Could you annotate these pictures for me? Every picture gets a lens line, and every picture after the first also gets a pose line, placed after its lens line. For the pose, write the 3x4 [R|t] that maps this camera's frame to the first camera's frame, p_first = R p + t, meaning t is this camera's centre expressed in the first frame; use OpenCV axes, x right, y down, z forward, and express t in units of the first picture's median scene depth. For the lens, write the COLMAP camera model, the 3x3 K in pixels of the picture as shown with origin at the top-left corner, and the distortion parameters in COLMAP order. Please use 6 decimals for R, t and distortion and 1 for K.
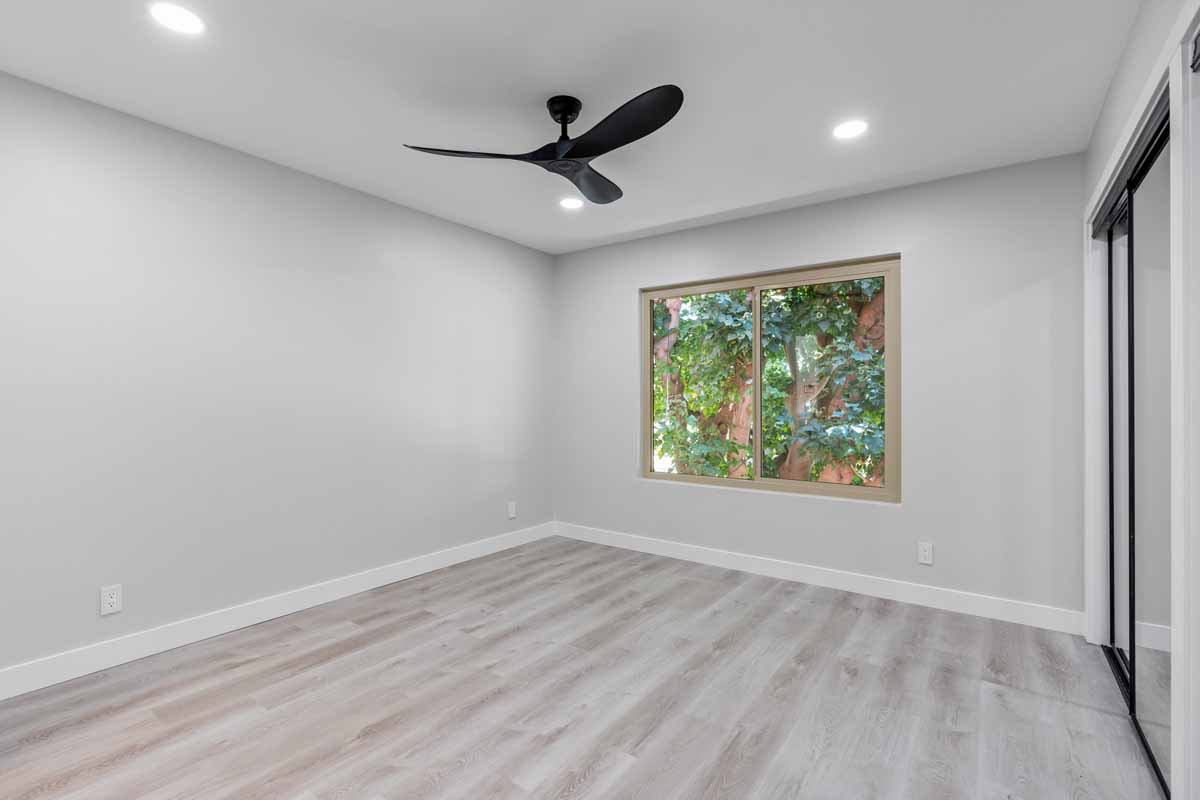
lens RADIAL K [[538.3, 0, 598.5], [0, 538.3, 399.5], [0, 0, 1]] dist [0.001056, 0.000461]
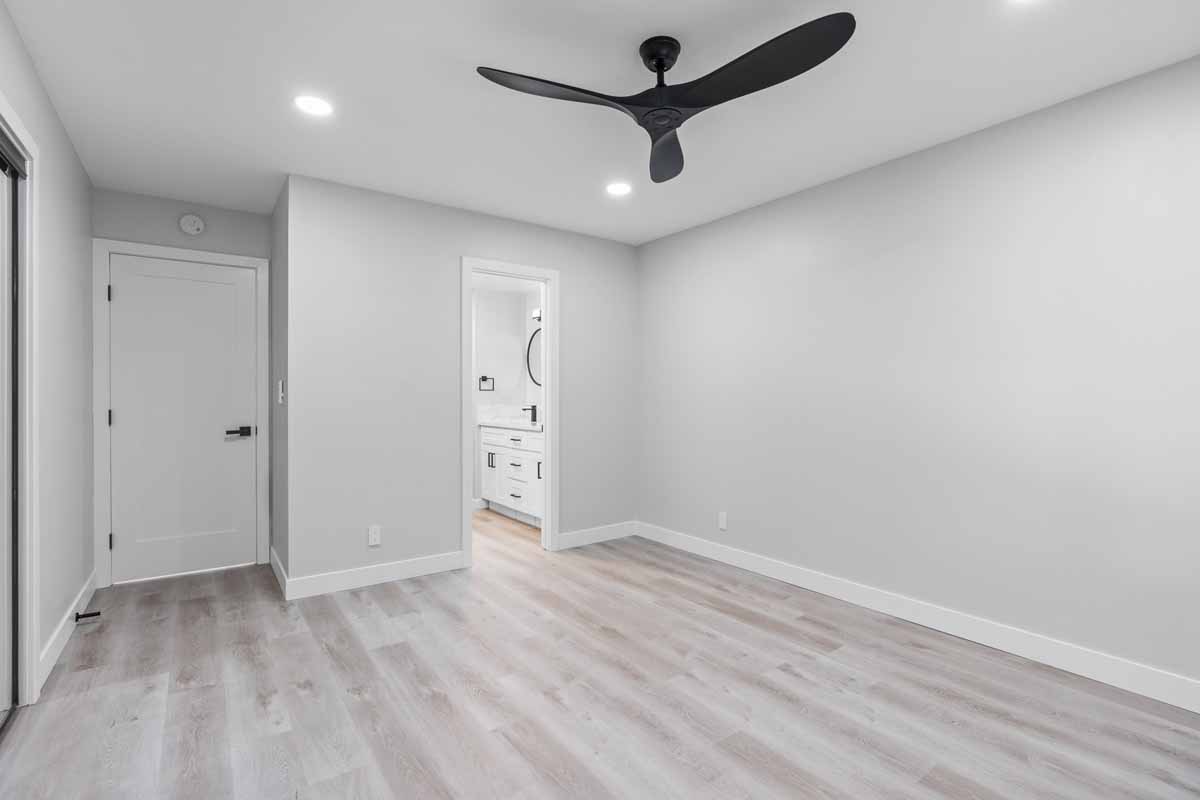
lens RADIAL K [[538.3, 0, 597.9], [0, 538.3, 400.1], [0, 0, 1]] dist [0.001056, 0.000461]
pose [[-0.293075, -0.000305, -0.956089, 0.709312], [0.001009, 0.999999, -0.000628, 0.009050], [0.956089, -0.001149, -0.293074, 1.051498]]
